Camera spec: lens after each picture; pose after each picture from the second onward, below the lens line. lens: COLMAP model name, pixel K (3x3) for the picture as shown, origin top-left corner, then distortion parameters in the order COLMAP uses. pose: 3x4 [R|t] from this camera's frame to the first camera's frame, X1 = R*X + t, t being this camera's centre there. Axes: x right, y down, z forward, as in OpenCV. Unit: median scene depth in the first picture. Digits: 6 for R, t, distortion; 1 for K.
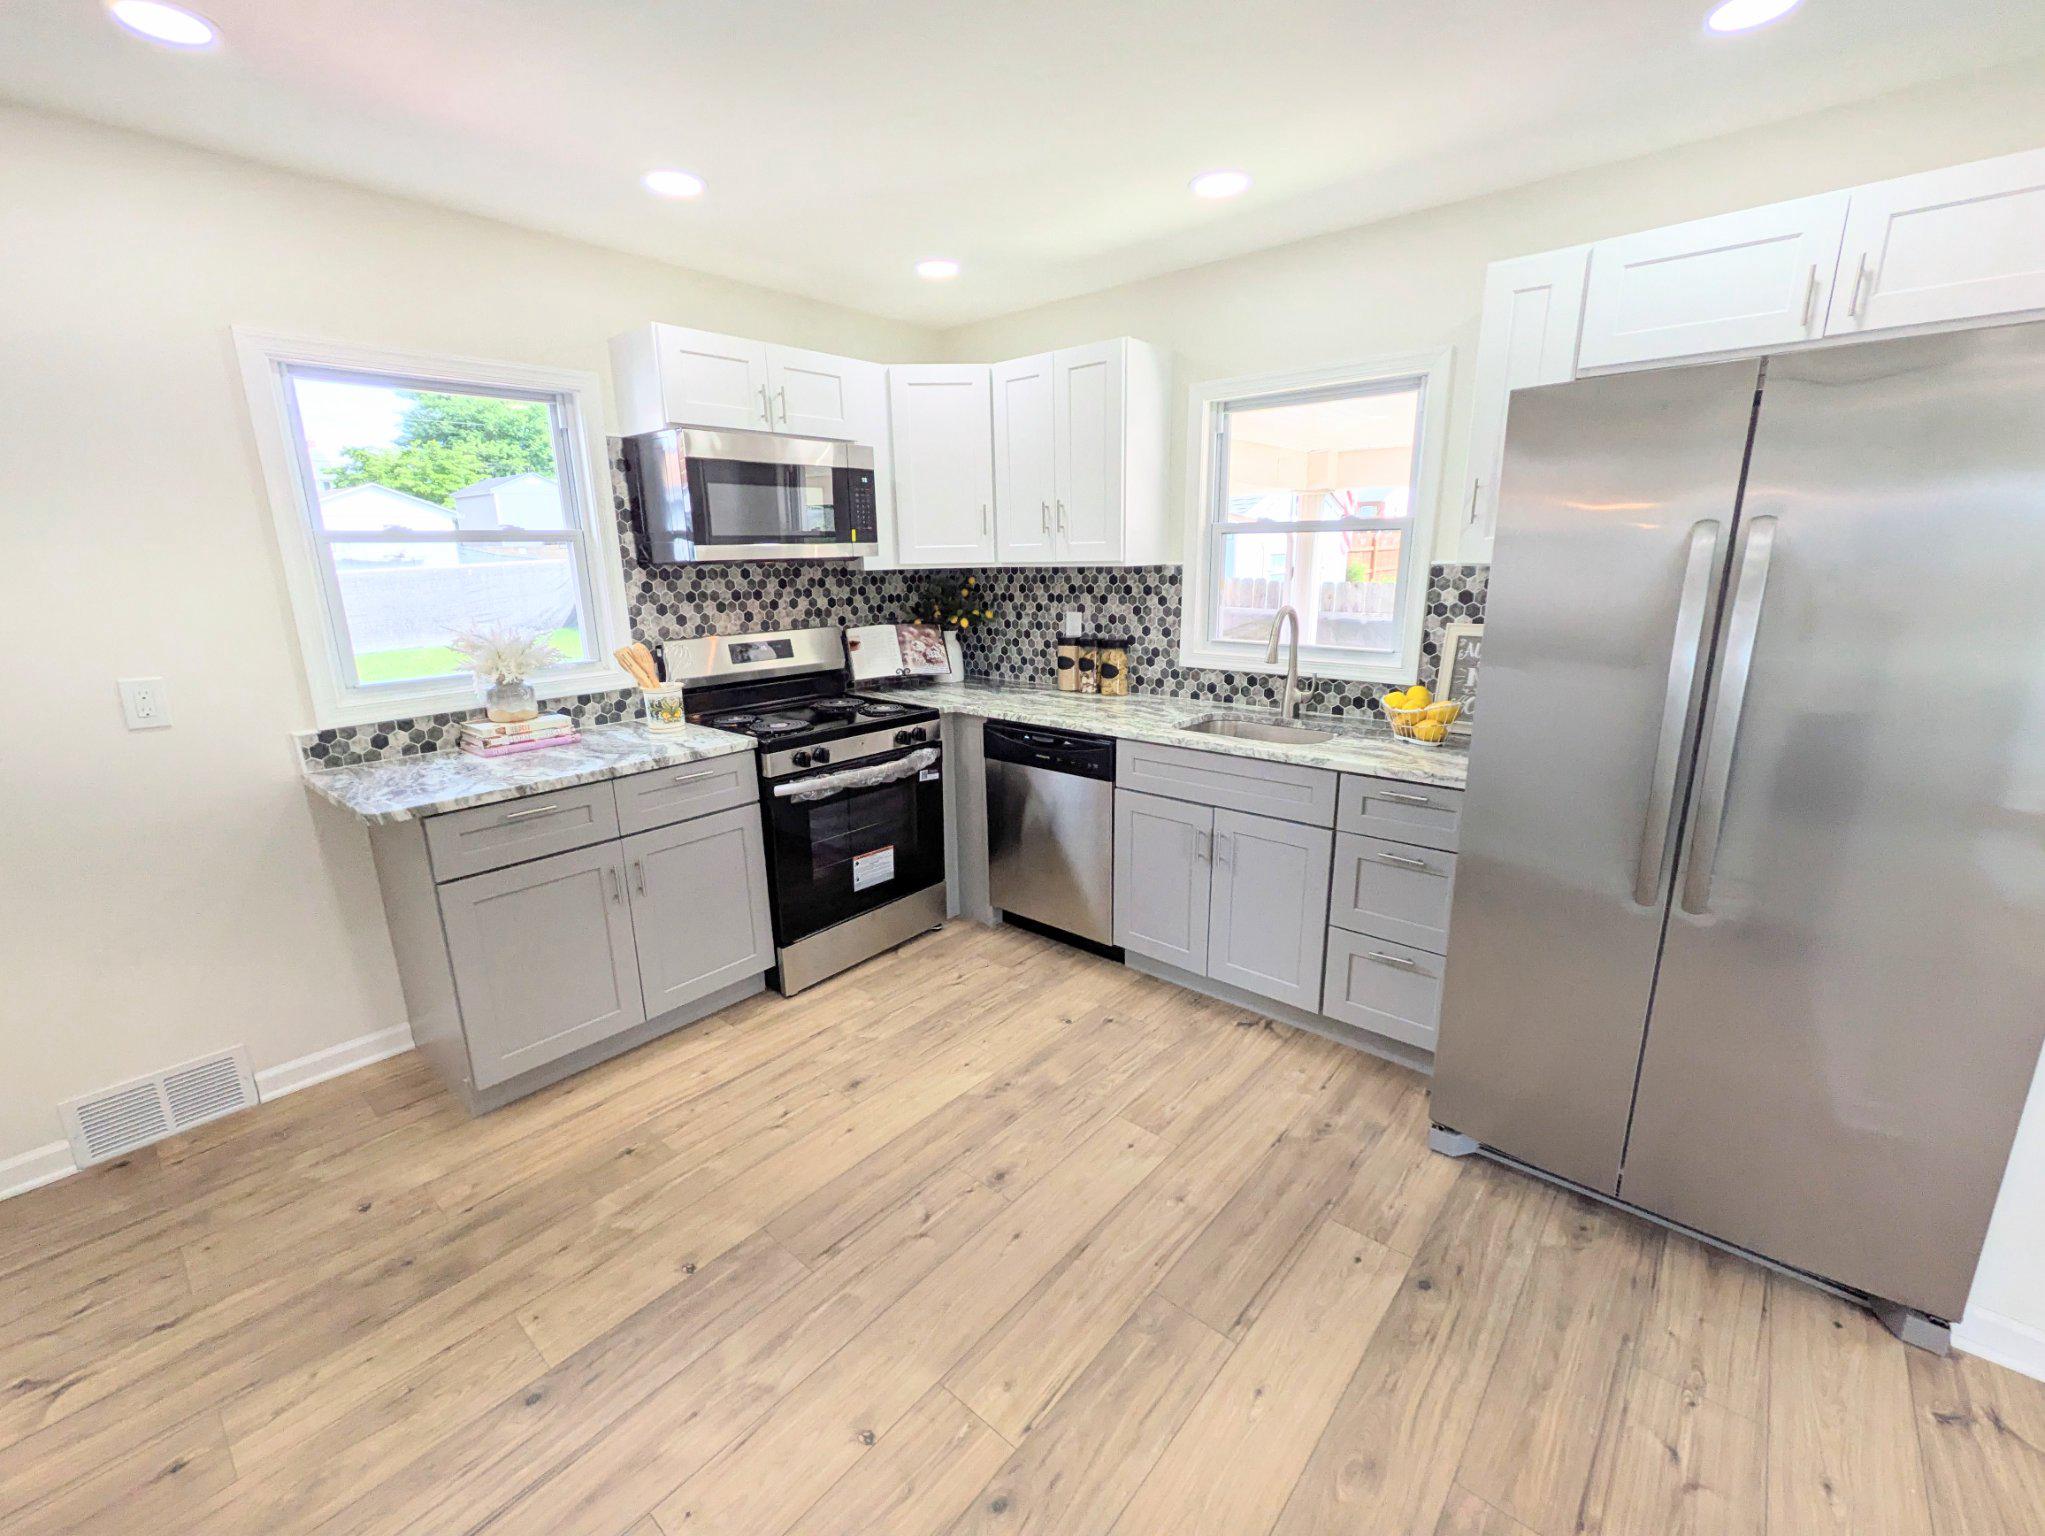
lens RADIAL K [[864.8, 0, 1031.1], [0, 864.8, 773.8], [0, 0, 1]] dist [0.003671, -0.000769]
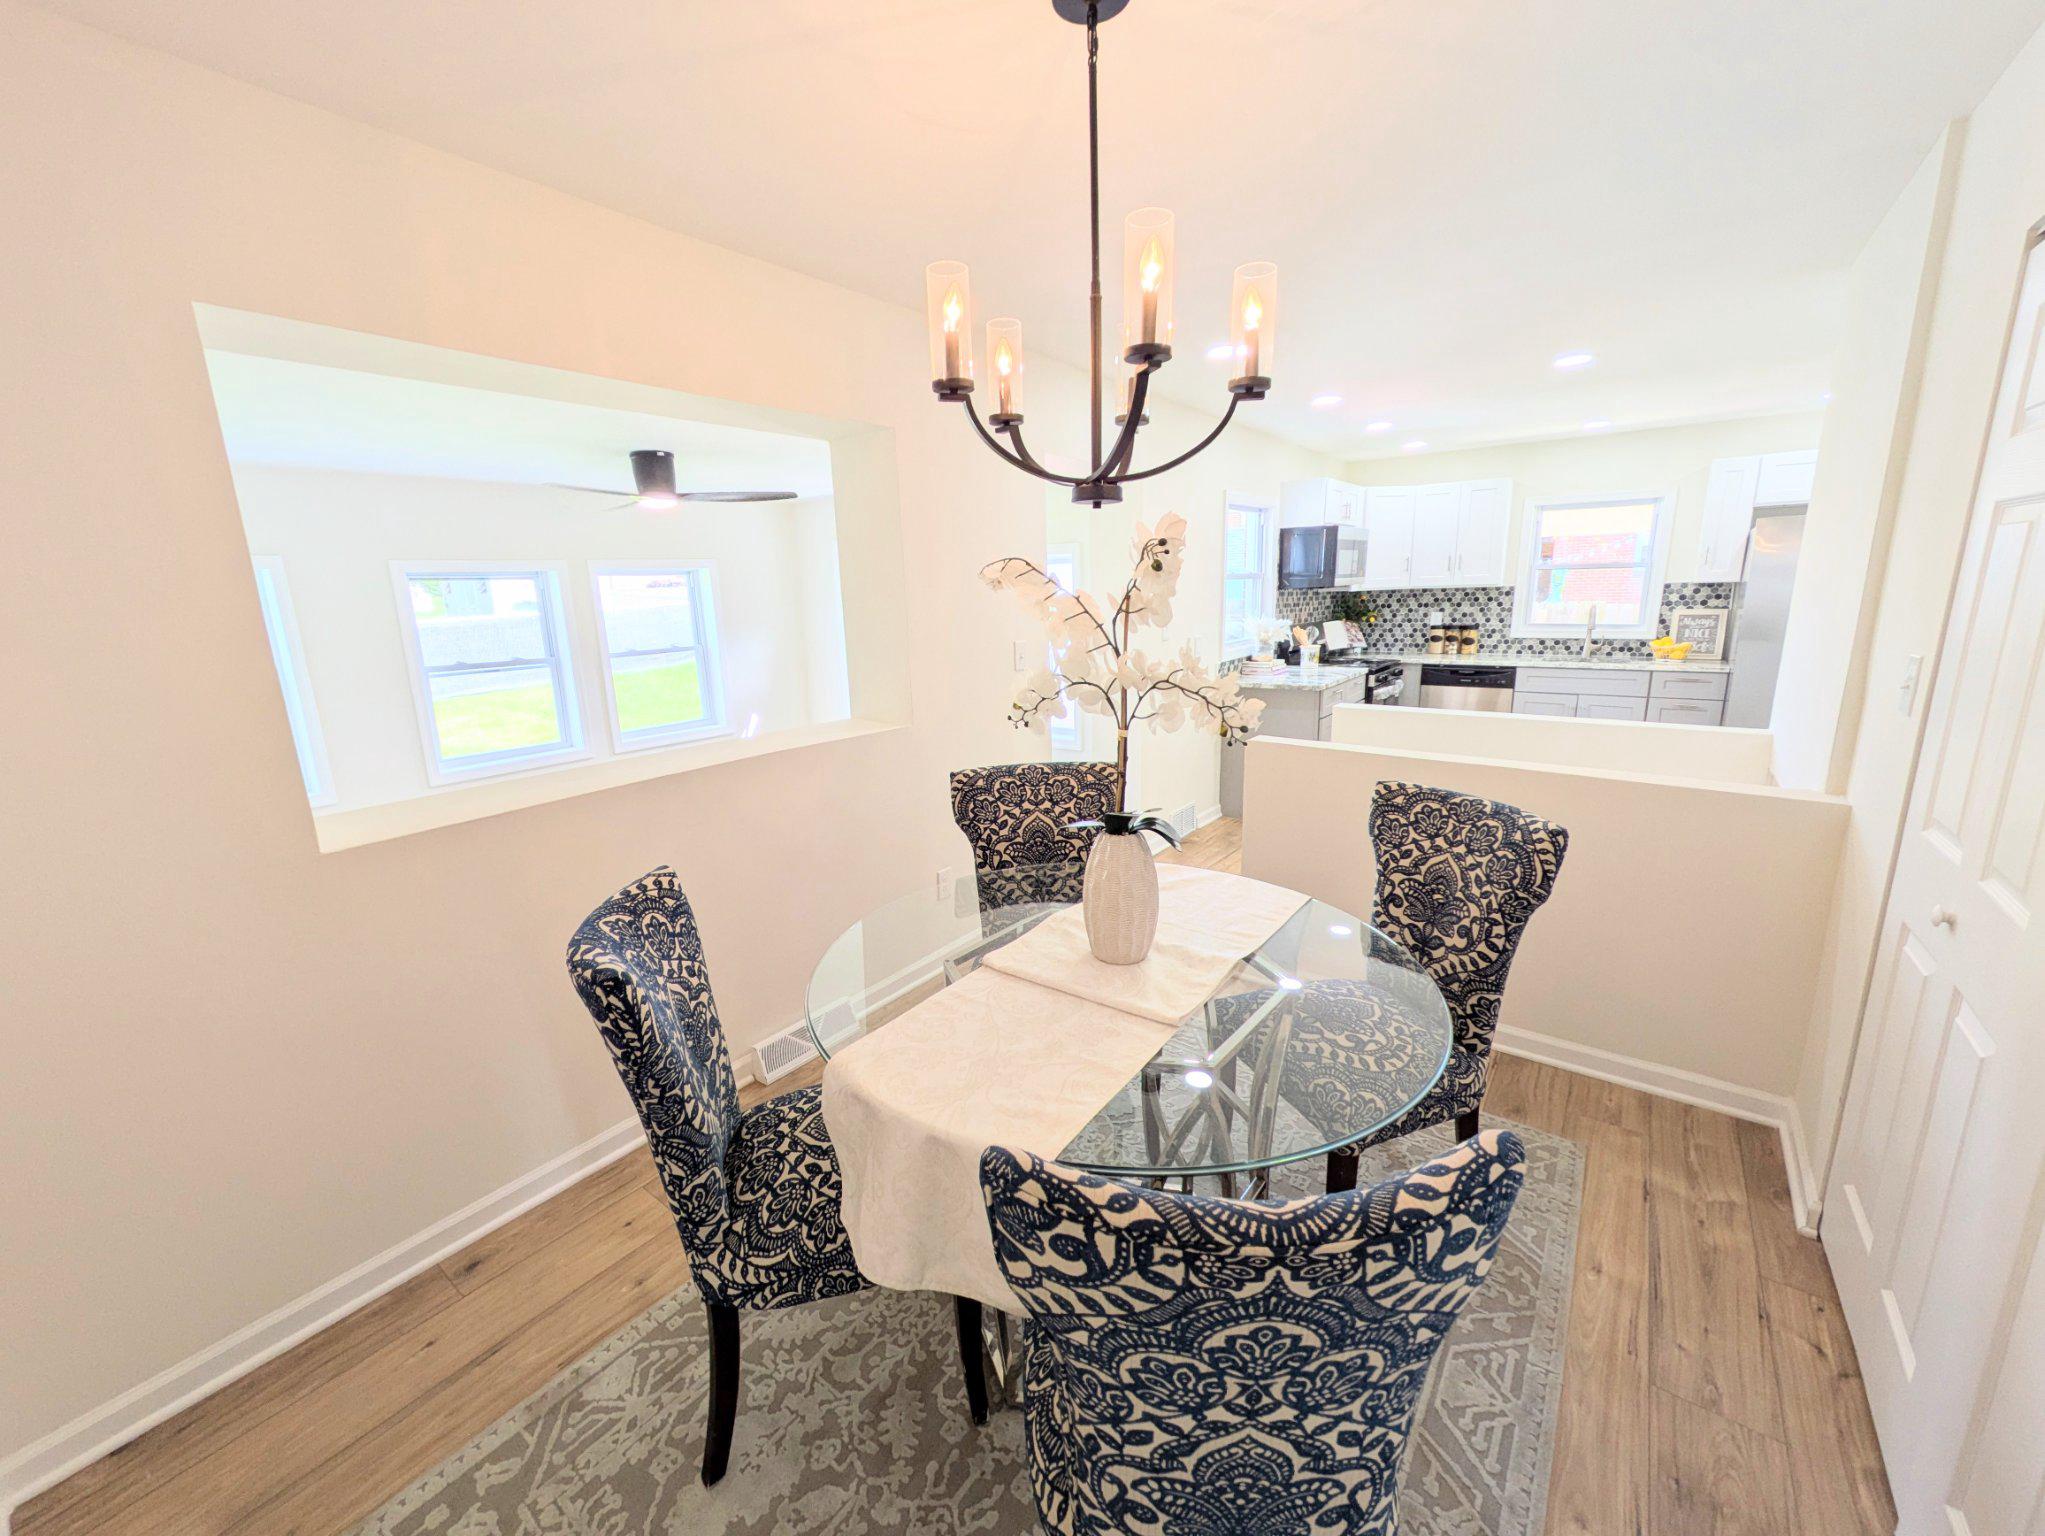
lens RADIAL K [[864.8, 0, 997.0], [0, 864.8, 776.2], [0, 0, 1]] dist [0.003671, -0.000769]
pose [[0.997913, -0.026767, 0.058772, -1.223800], [0.028786, 0.999015, -0.033768, 0.243820], [-0.057810, 0.035390, 0.997700, -0.959847]]
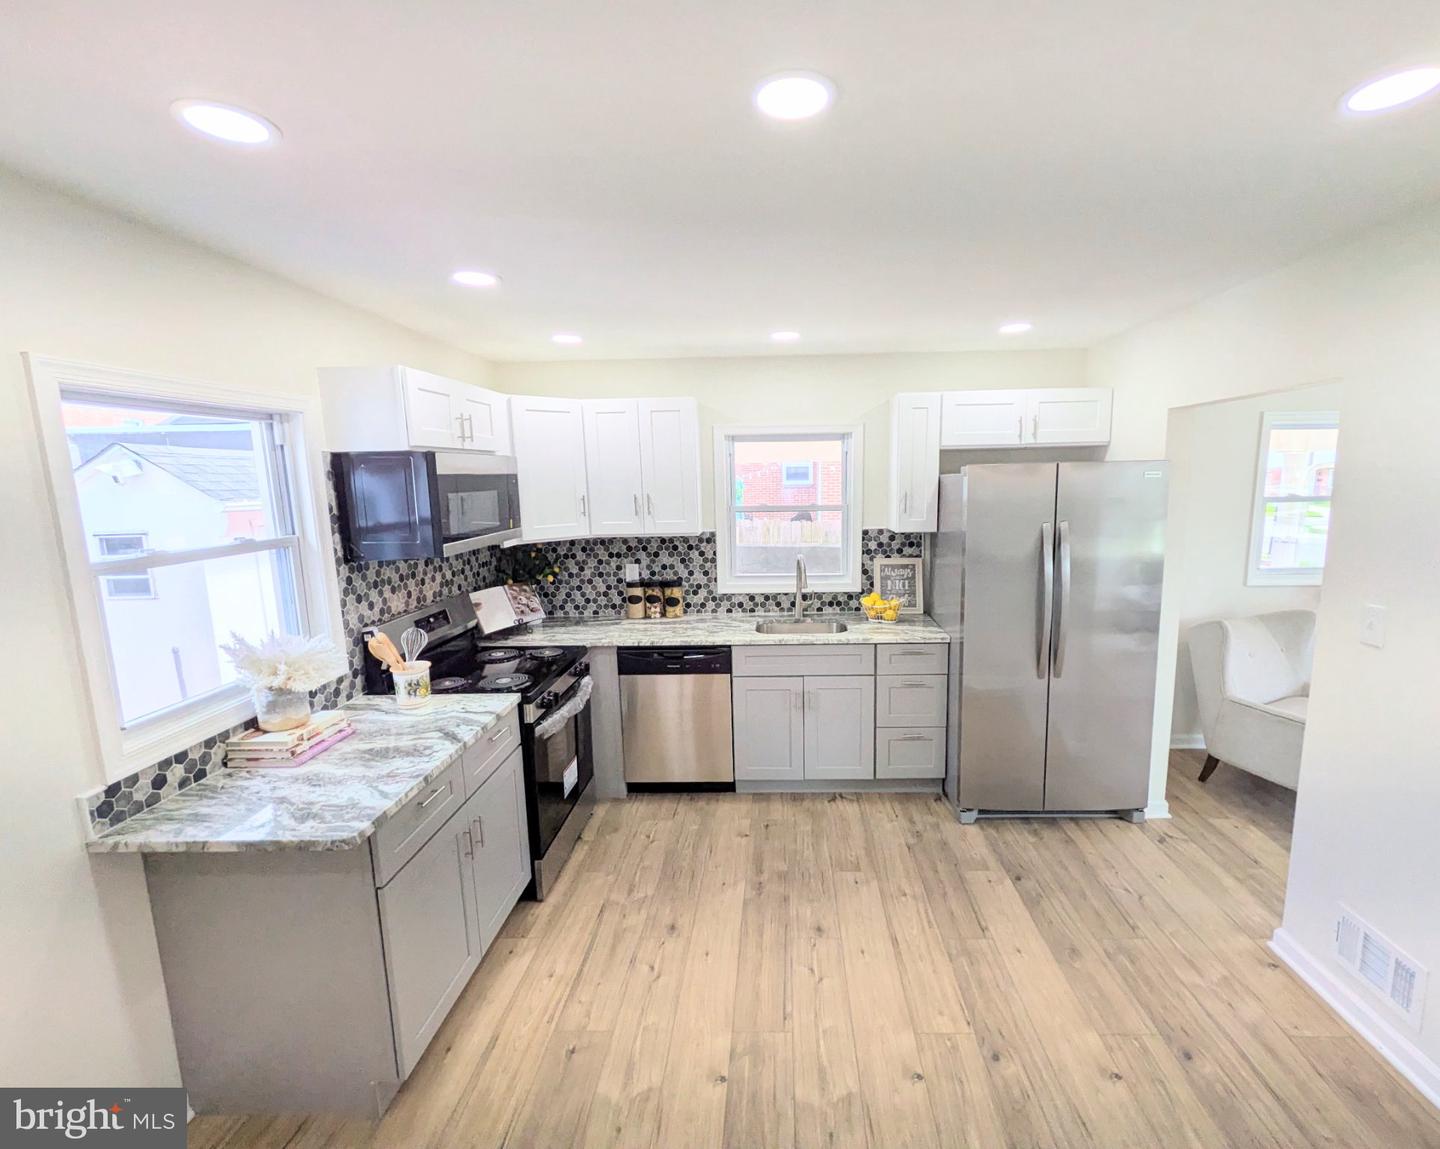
lens RADIAL K [[647.6, 0, 769.5], [0, 647.6, 578.0], [0, 0, 1]] dist [0.007976, -0.001561]
pose [[0.770297, -0.099189, 0.629923, -0.550514], [0.163117, 0.985613, -0.044270, -0.094442], [-0.616470, 0.136852, 0.775395, 0.025980]]
